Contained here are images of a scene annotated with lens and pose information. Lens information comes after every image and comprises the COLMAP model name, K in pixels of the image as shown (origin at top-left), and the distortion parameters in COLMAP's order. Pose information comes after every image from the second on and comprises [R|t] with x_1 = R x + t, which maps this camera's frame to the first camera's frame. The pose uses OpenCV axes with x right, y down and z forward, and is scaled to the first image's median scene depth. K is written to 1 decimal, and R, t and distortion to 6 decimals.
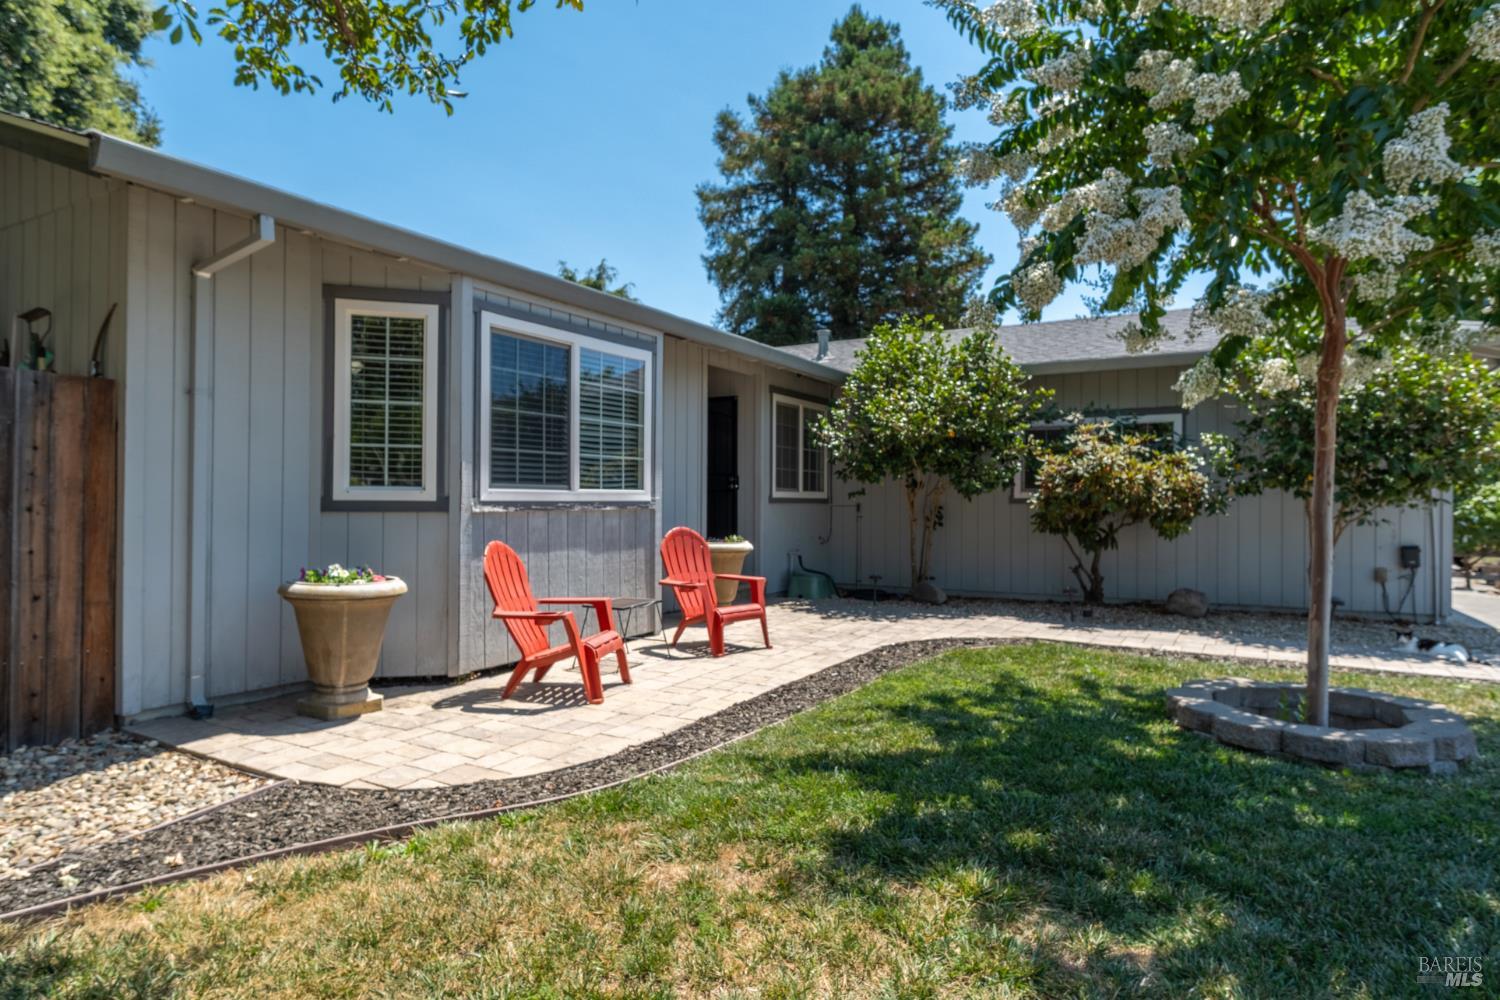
lens RADIAL K [[869.2, 0, 750.0], [0, 869.2, 500.0], [0, 0, 1]] dist [0.000216, -0.000031]
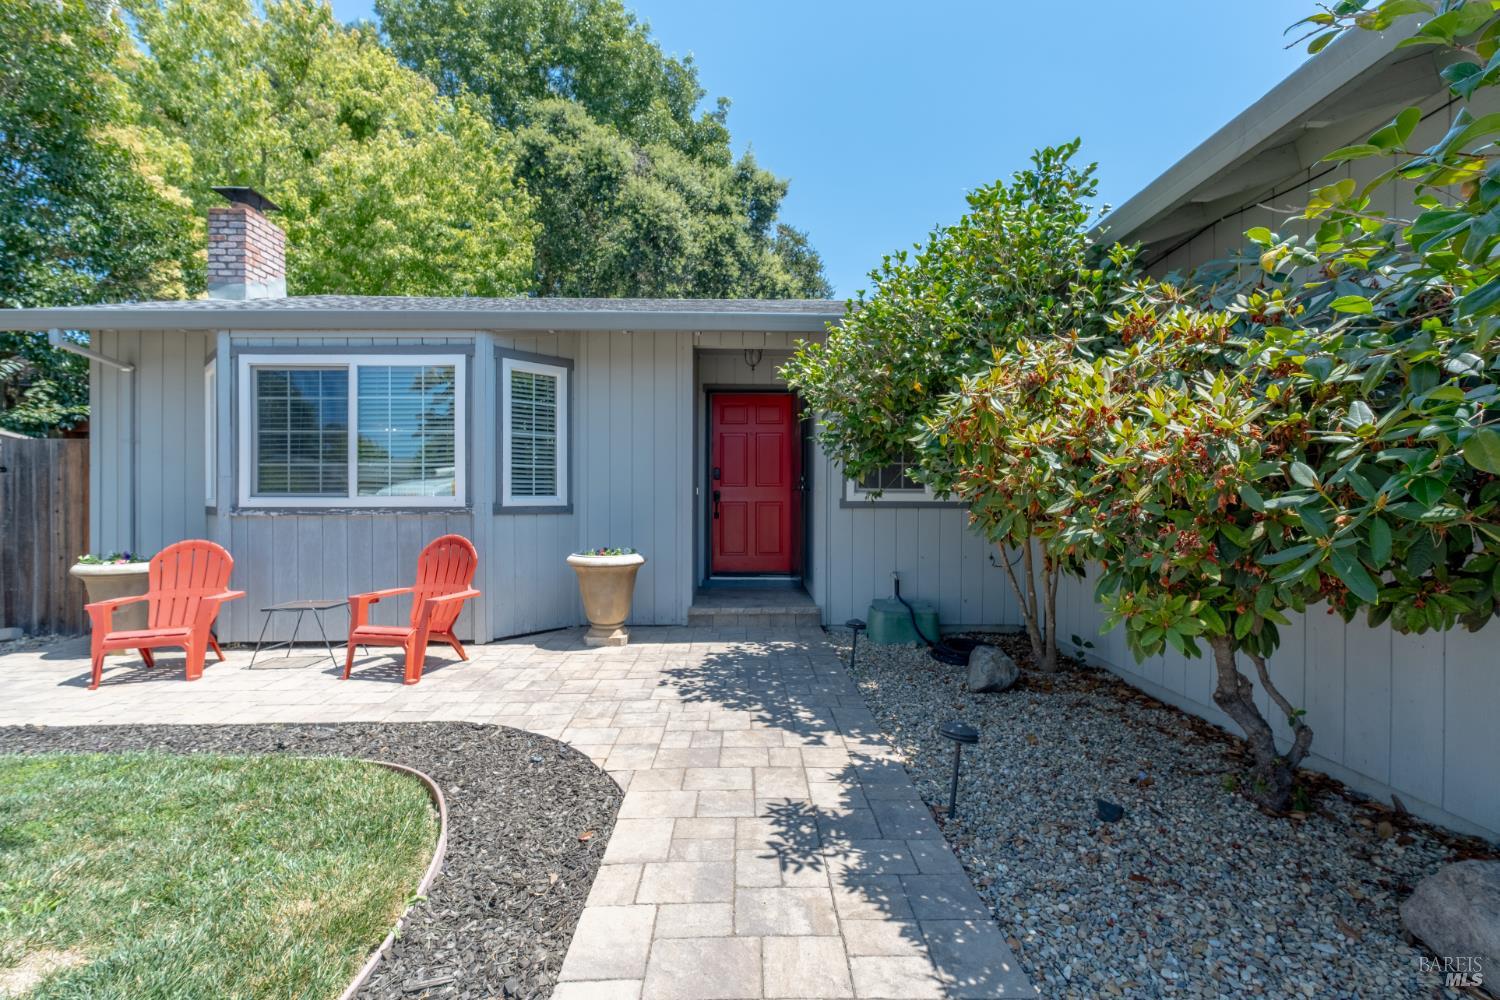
lens RADIAL K [[645.8, 0, 750.0], [0, 645.8, 500.0], [0, 0, 1]] dist [-0.000300, 0.000046]
pose [[0.521503, -0.002159, -0.853247, 0.769647], [0.002792, 0.999996, -0.000824, -0.005566], [0.853245, -0.001953, 0.521507, 1.018405]]
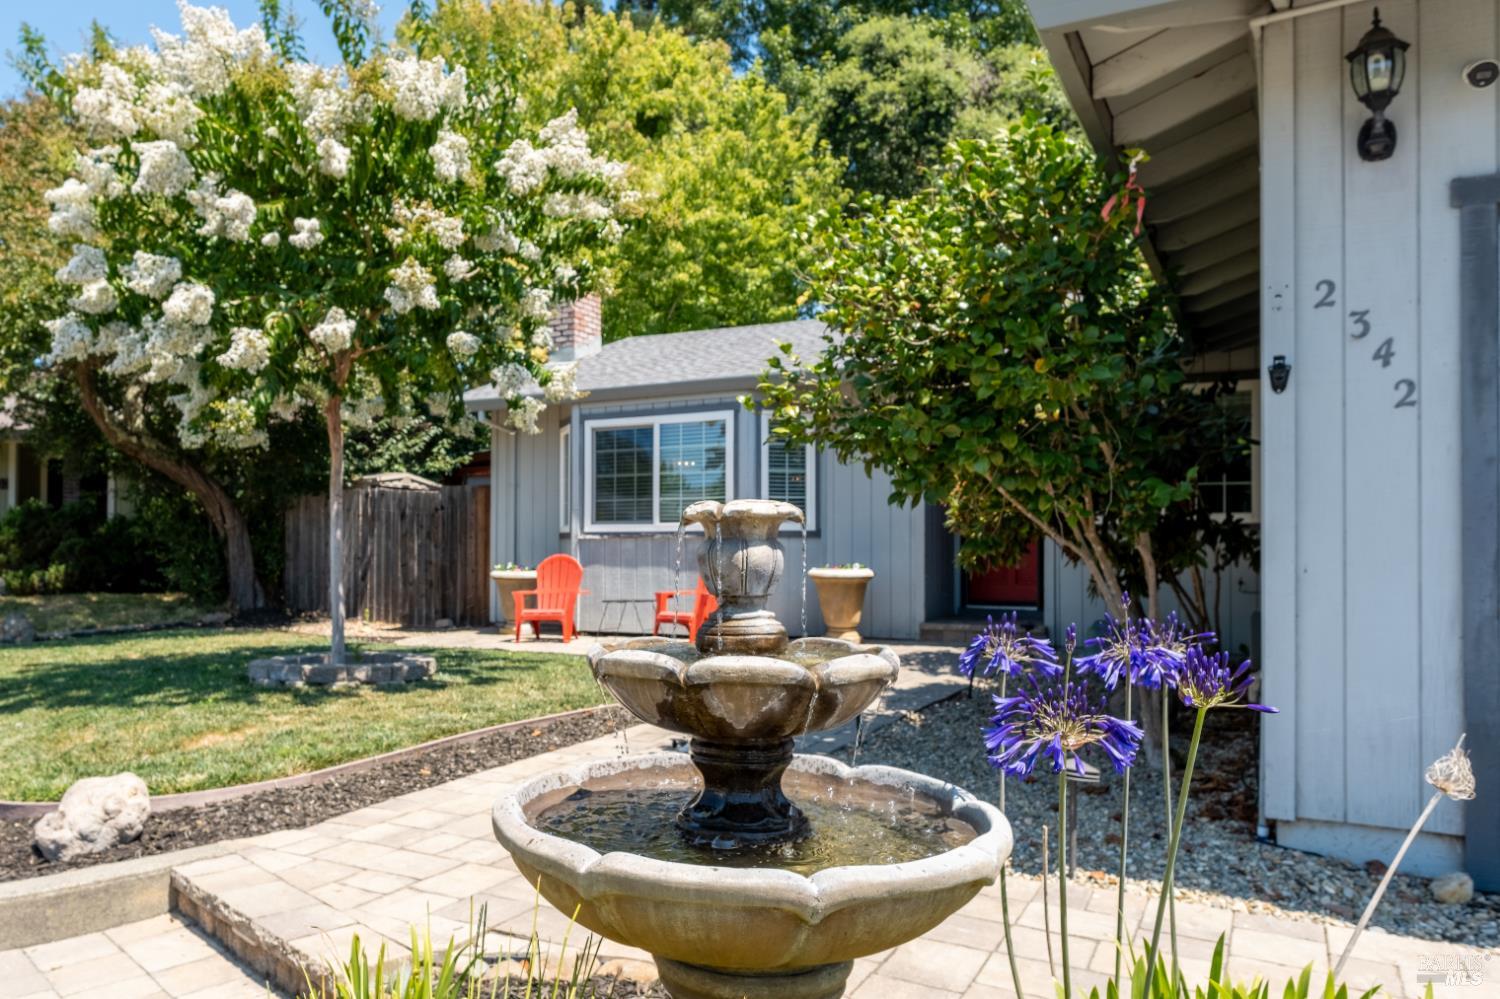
lens RADIAL K [[869.2, 0, 750.0], [0, 869.2, 499.5], [0, 0, 1]] dist [0.000216, -0.000031]
pose [[0.116150, -0.049027, -0.992021, 1.262186], [0.005589, 0.998797, -0.048708, 0.019510], [0.993216, 0.000113, 0.116284, 1.001967]]
